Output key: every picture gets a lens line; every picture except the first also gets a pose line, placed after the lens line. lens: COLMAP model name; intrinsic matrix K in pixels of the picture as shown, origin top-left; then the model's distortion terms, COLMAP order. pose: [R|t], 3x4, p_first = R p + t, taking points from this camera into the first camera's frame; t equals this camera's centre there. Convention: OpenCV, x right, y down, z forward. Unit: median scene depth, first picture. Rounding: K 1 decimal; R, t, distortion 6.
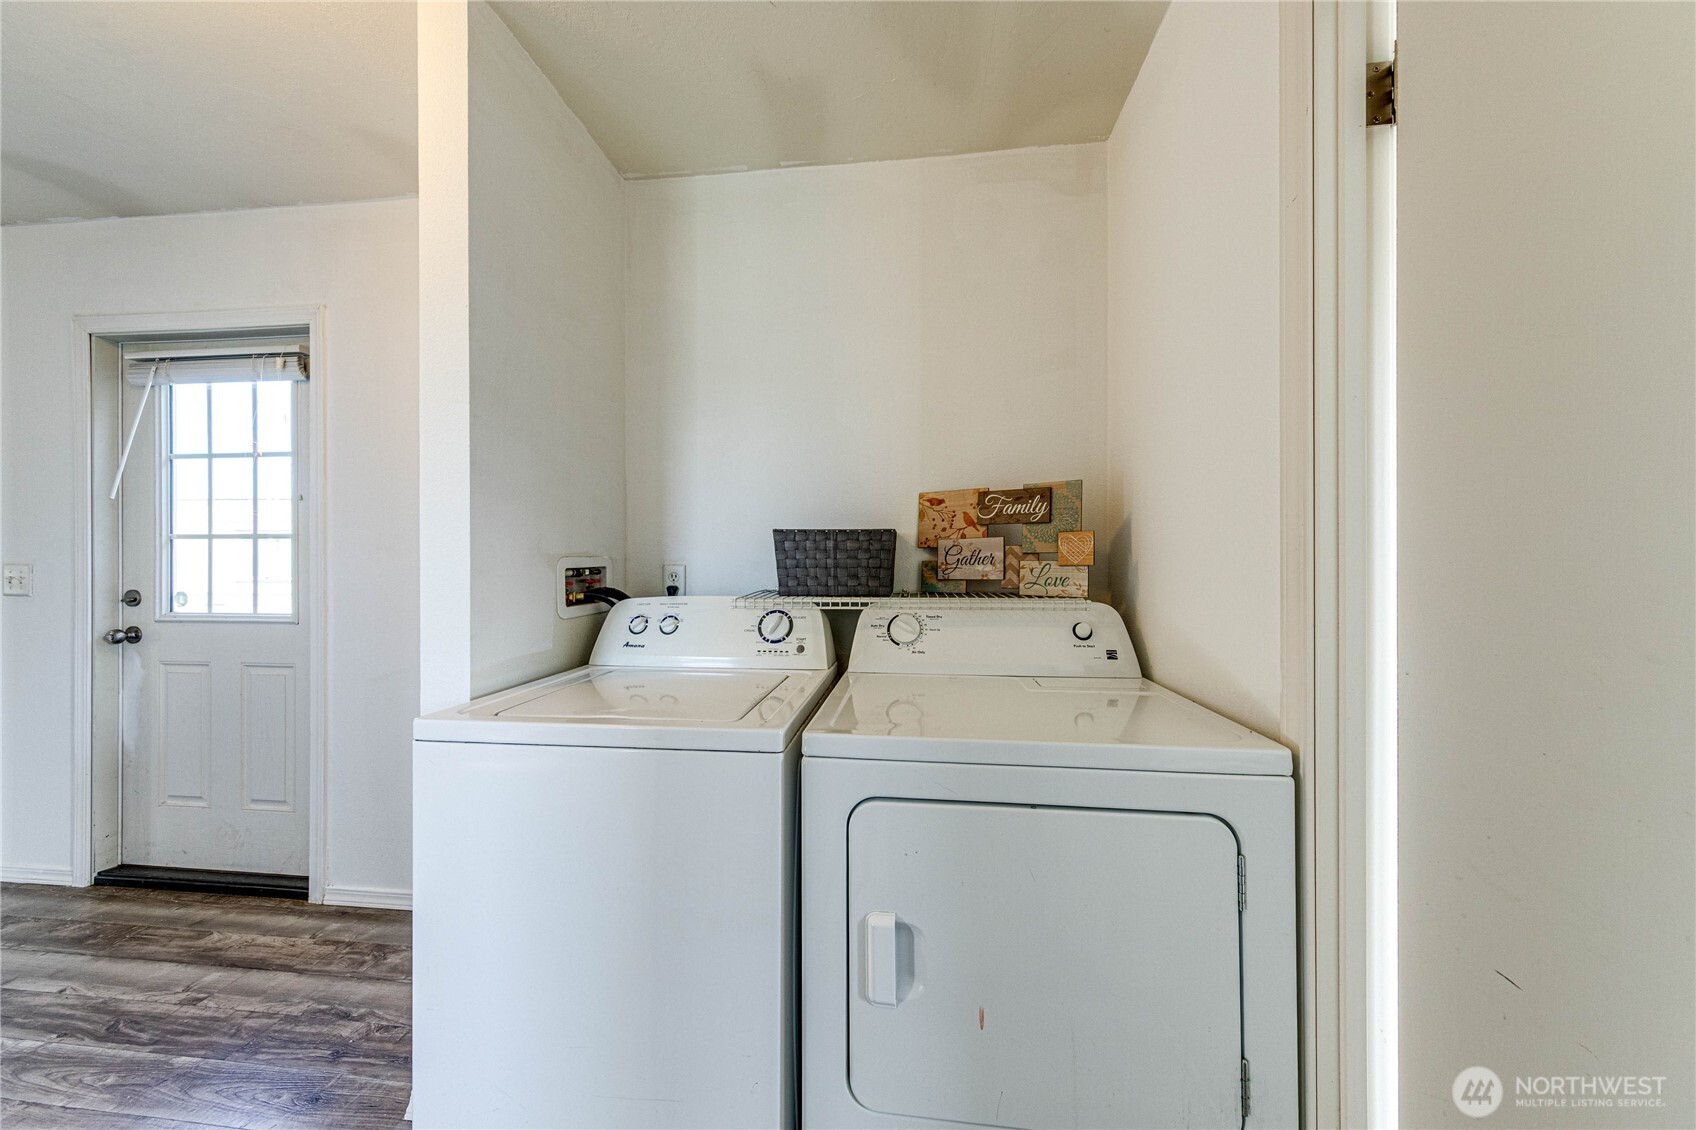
lens RADIAL K [[539.4, 0, 848.0], [0, 539.4, 565.0], [0, 0, 1]] dist [0.000339, -0.000047]
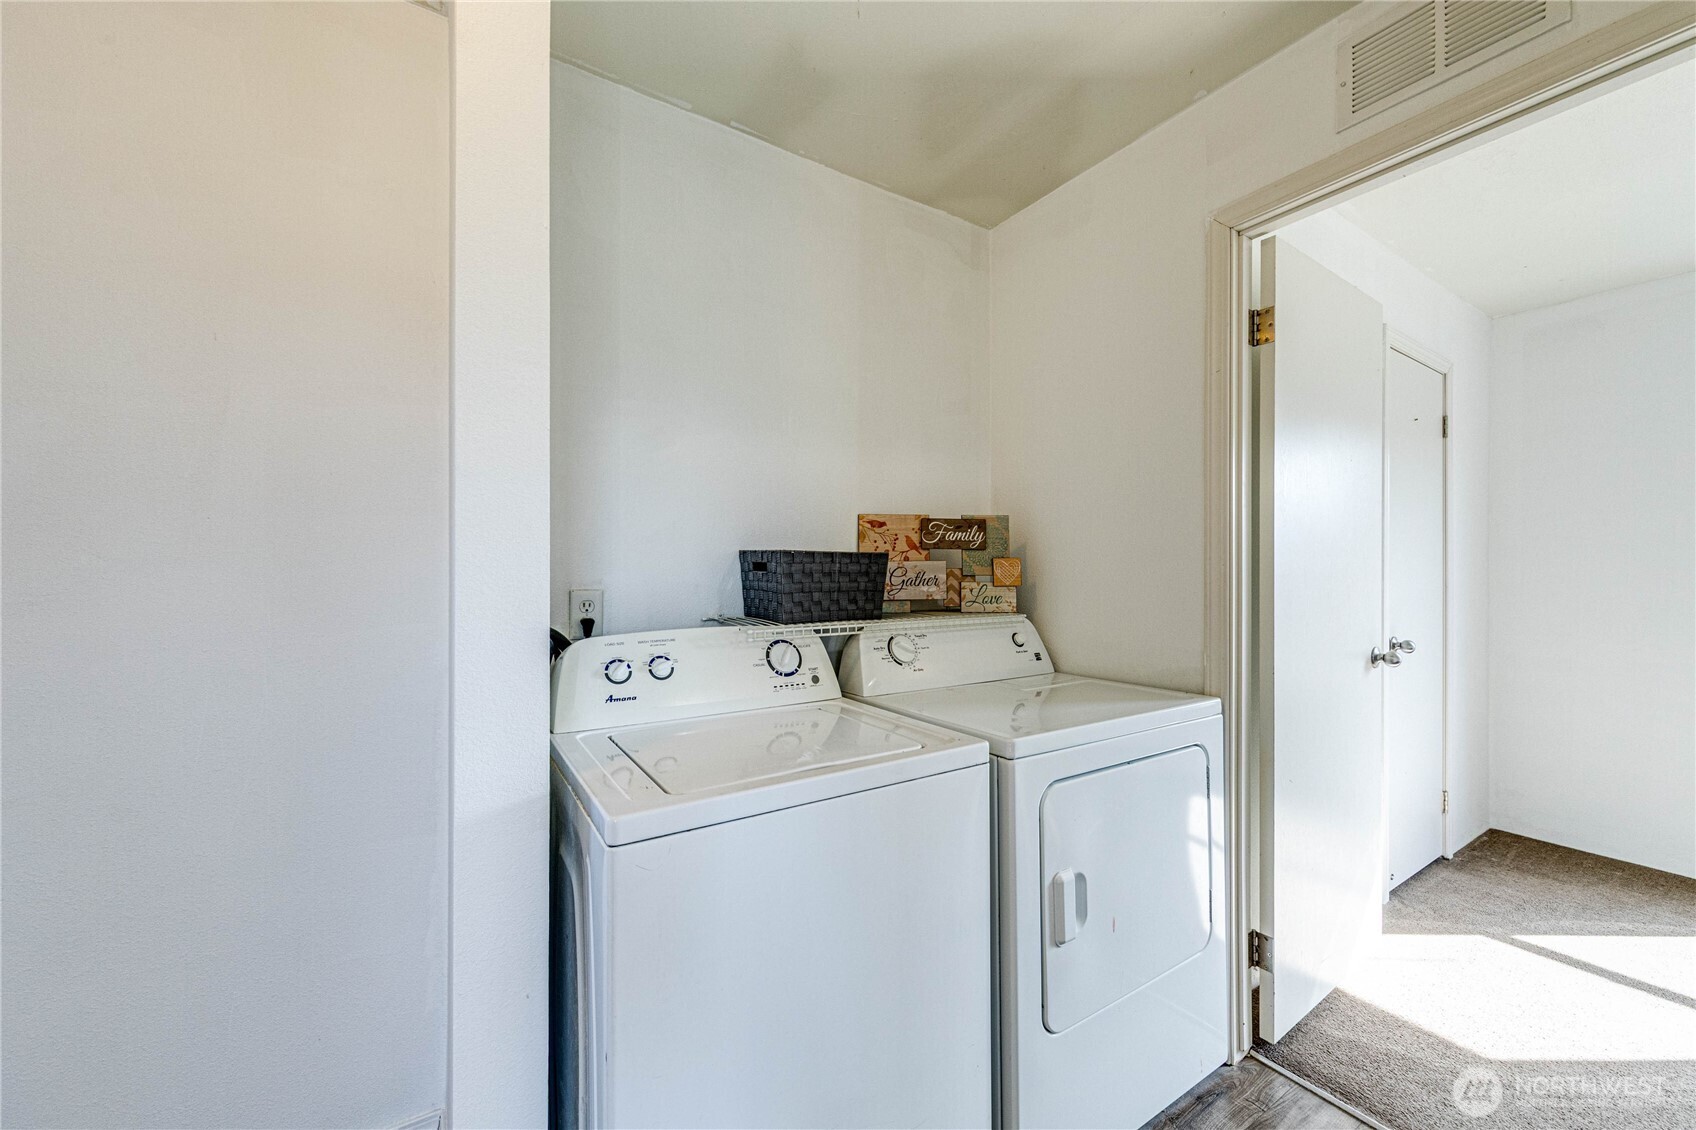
lens RADIAL K [[657.9, 0, 851.9], [0, 657.9, 572.1], [0, 0, 1]] dist [-0.000086, 0.000045]
pose [[0.772877, -0.002044, 0.634553, -0.743599], [0.001278, 0.999998, 0.001664, -0.031827], [-0.634555, -0.000475, 0.772878, 0.074990]]
